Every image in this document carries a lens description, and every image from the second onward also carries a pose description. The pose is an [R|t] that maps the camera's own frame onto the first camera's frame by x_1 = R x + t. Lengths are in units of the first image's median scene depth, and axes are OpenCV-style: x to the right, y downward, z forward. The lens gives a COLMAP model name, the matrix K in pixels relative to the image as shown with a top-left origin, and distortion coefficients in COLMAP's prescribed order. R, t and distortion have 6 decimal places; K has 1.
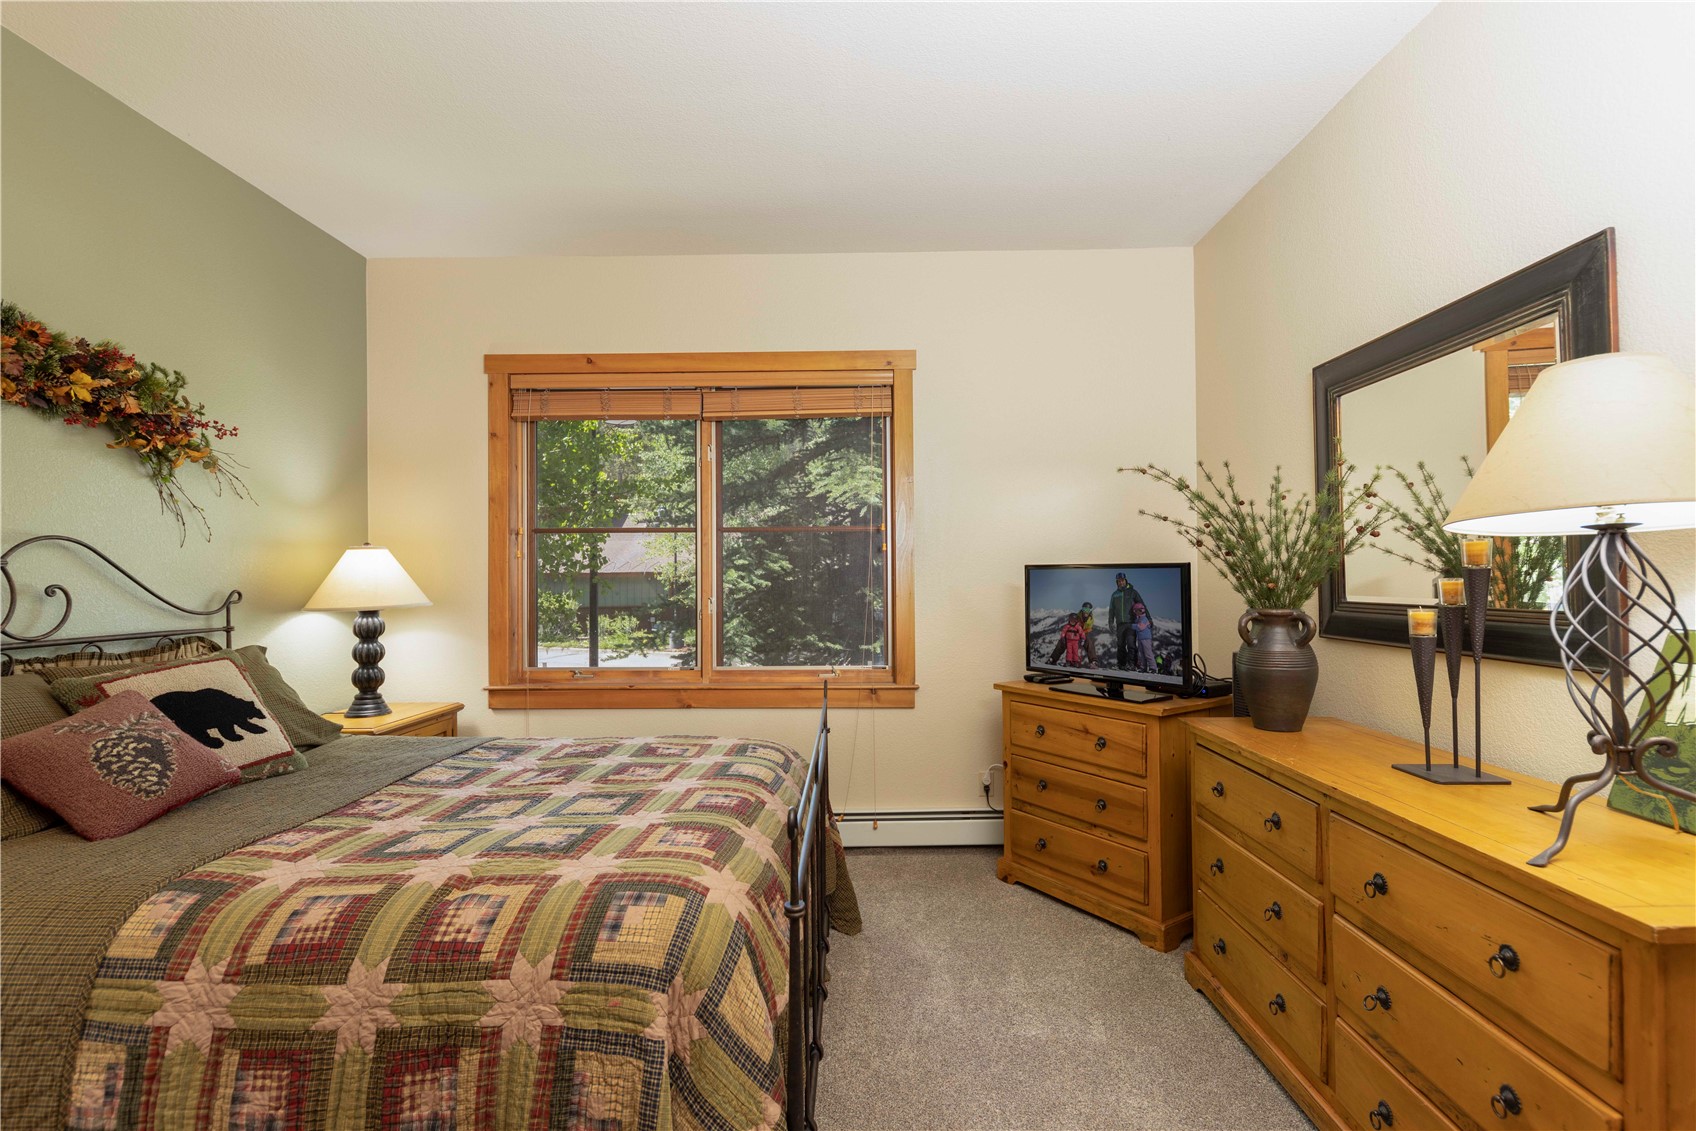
lens RADIAL K [[796.3, 0, 852.6], [0, 796.3, 577.4], [0, 0, 1]] dist [0.004284, -0.005543]
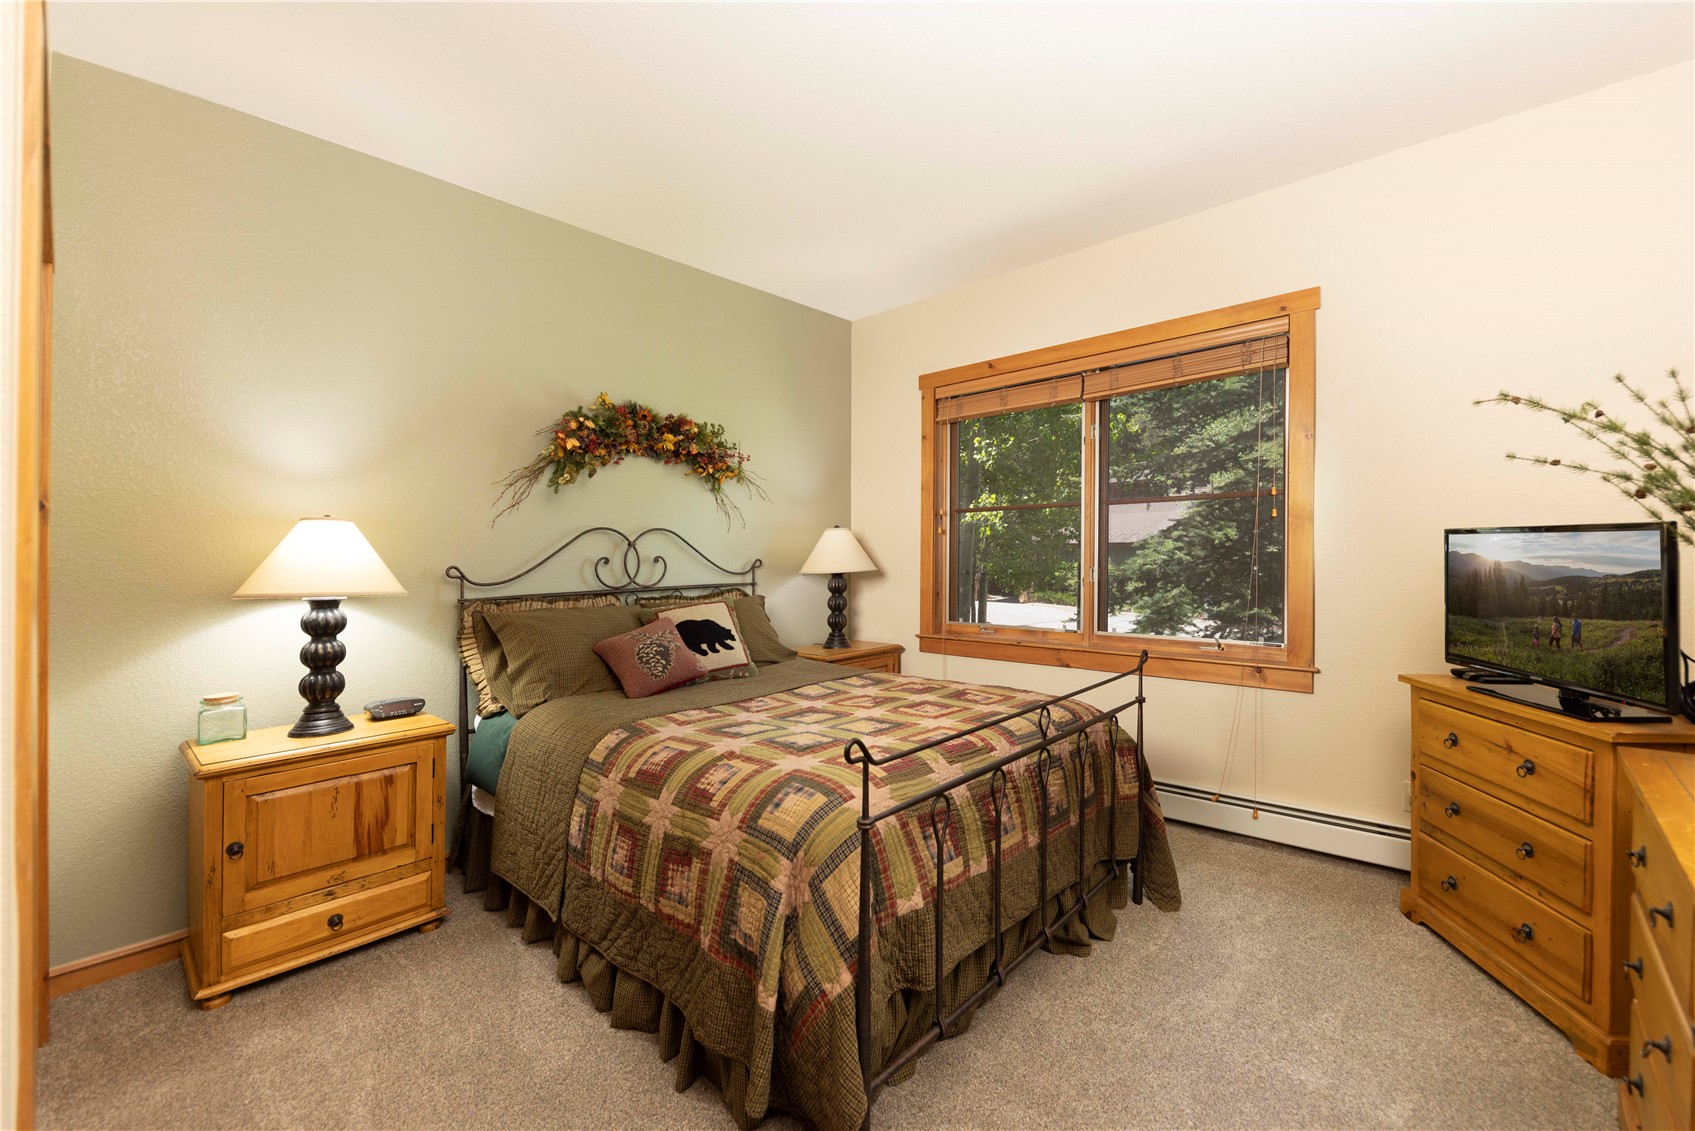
lens RADIAL K [[725.8, 0, 849.1], [0, 725.8, 549.5], [0, 0, 1]] dist [0.001310, -0.003821]
pose [[0.736722, -0.006654, -0.676163, 0.343632], [0.009603, 0.999954, 0.000624, -0.001905], [0.676127, -0.006953, 0.736752, 0.085319]]
